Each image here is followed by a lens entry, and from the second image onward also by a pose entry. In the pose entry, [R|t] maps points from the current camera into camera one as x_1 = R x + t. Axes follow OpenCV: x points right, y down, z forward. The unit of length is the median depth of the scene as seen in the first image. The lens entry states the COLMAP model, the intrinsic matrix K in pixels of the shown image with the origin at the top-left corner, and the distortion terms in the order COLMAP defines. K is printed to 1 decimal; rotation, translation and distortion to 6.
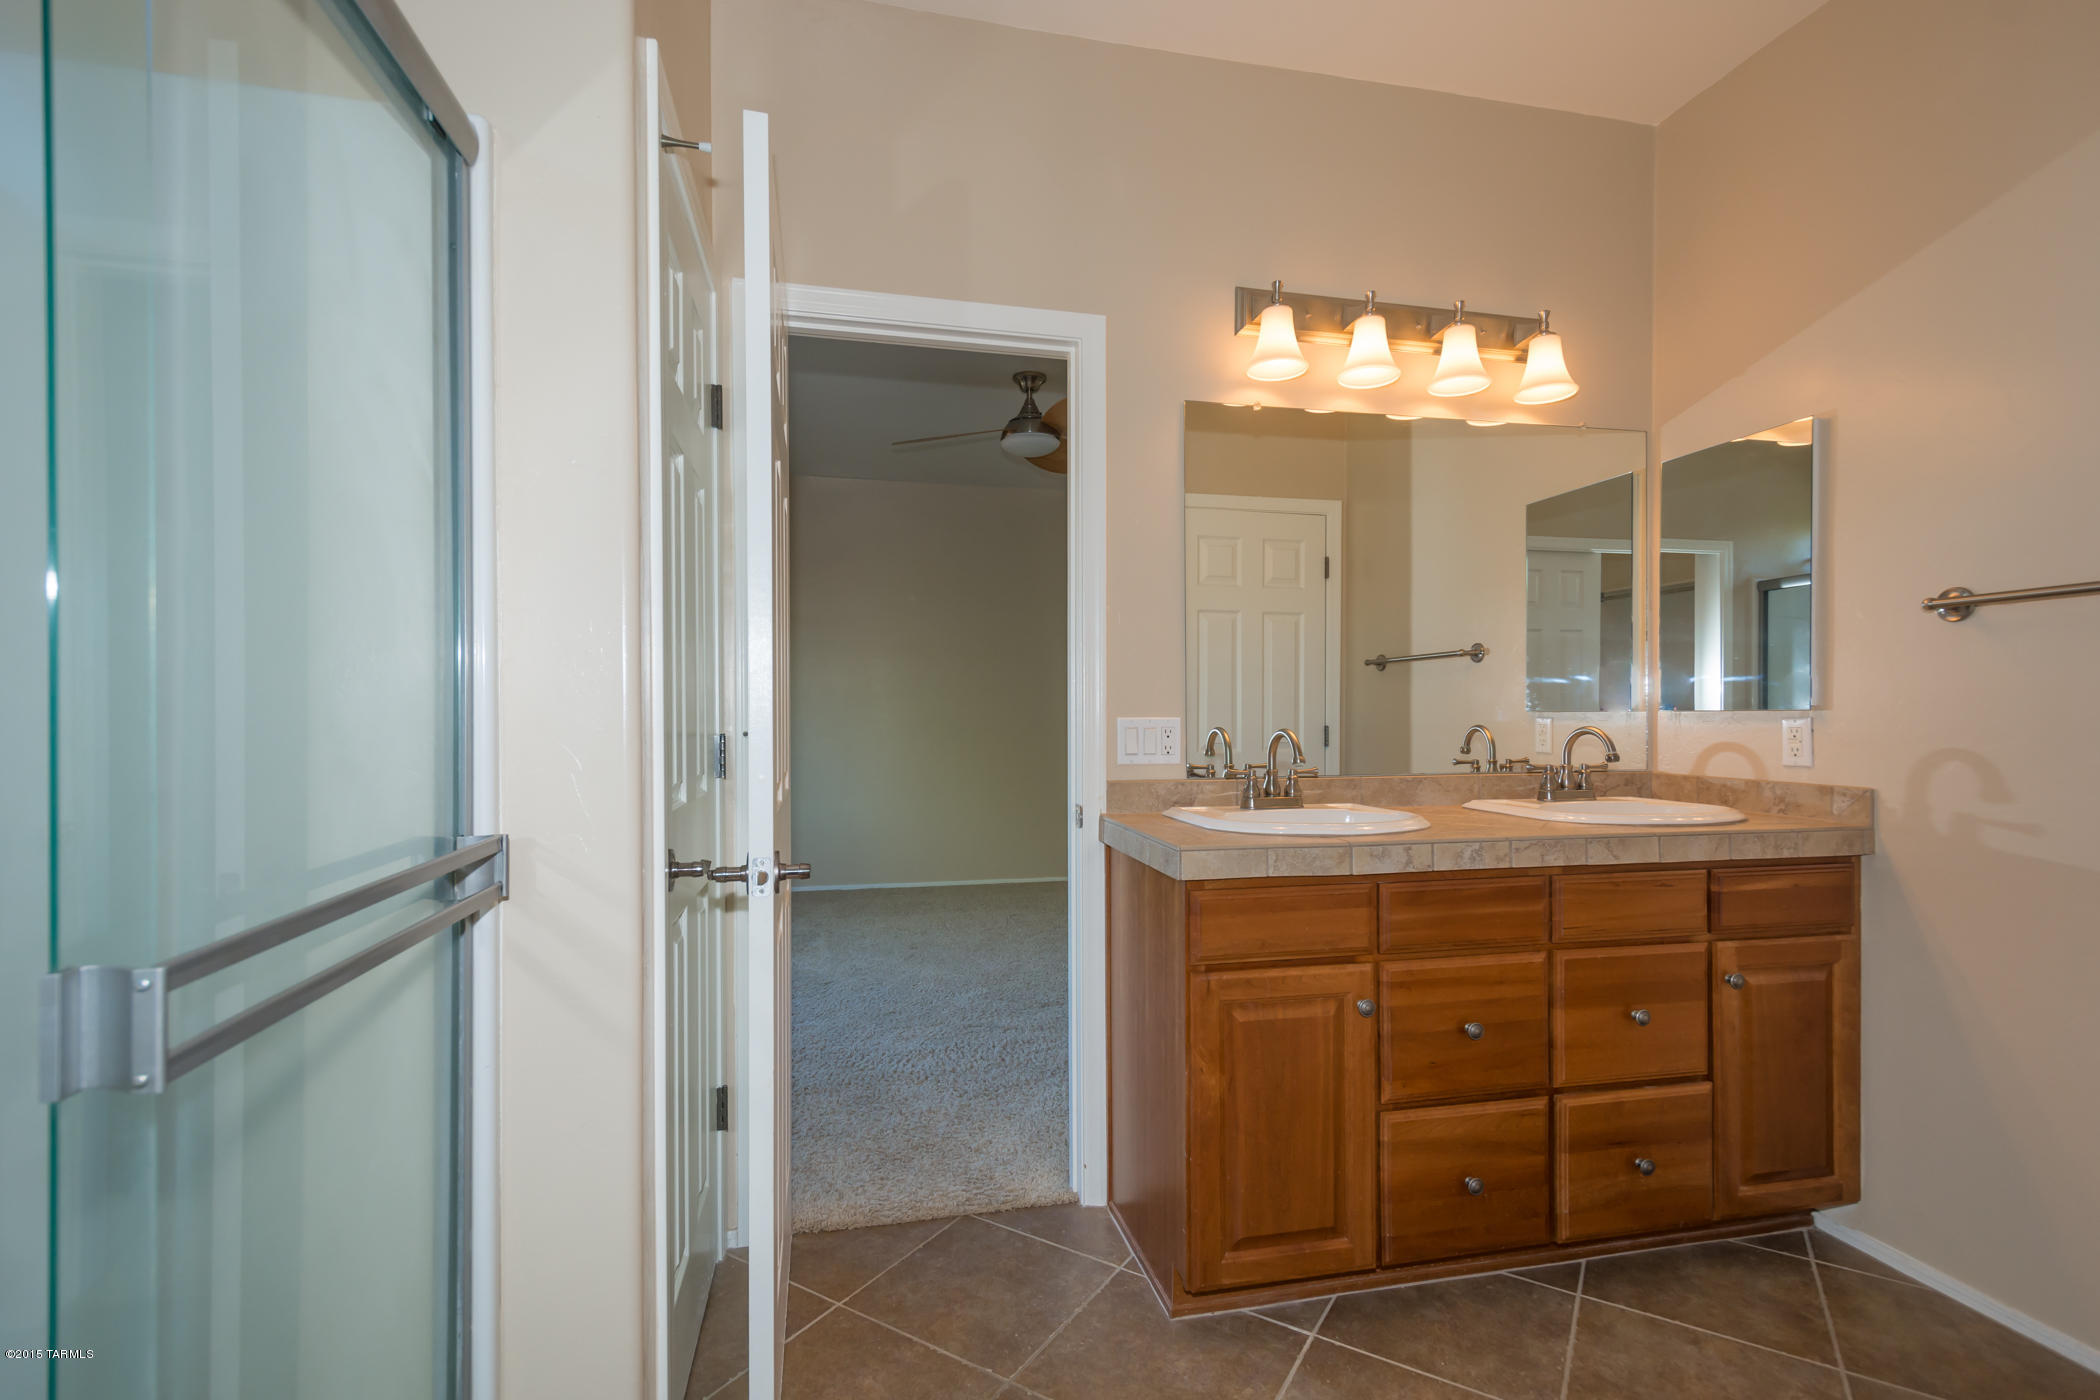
lens RADIAL K [[952.9, 0, 1049.6], [0, 952.9, 714.2], [0, 0, 1]] dist [0.021726, -0.008370]
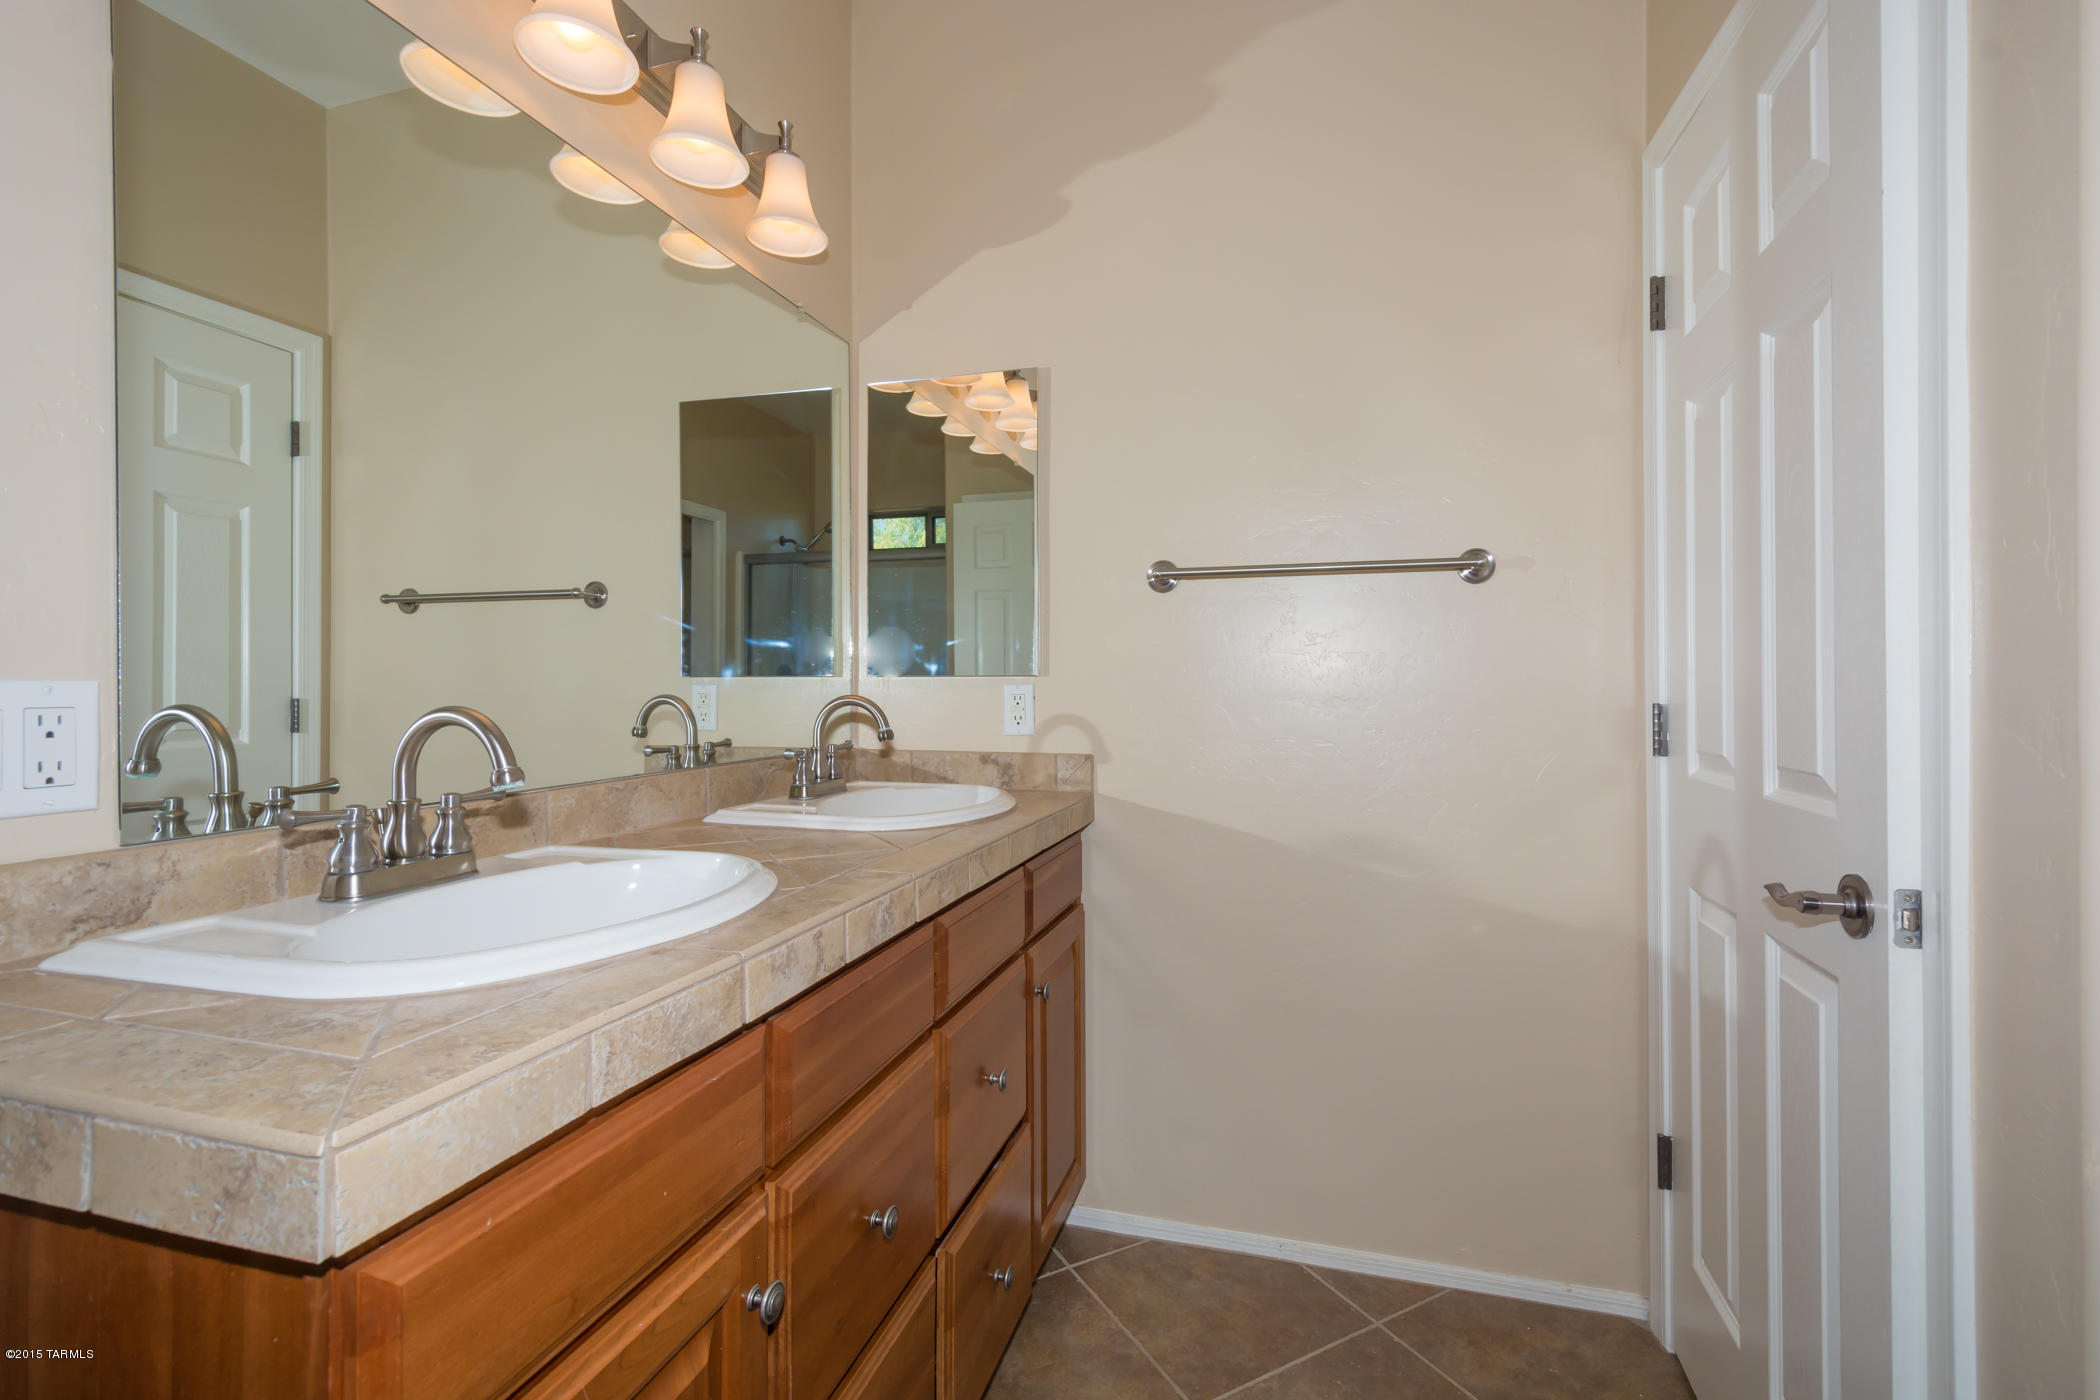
lens RADIAL K [[920.8, 0, 1044.2], [0, 920.8, 694.9], [0, 0, 1]] dist [0.017837, -0.000237]
pose [[0.481318, -0.007579, 0.876513, -0.000220], [-0.002348, 0.999948, 0.009936, 0.004693], [-0.876543, -0.006840, 0.481275, 0.498694]]
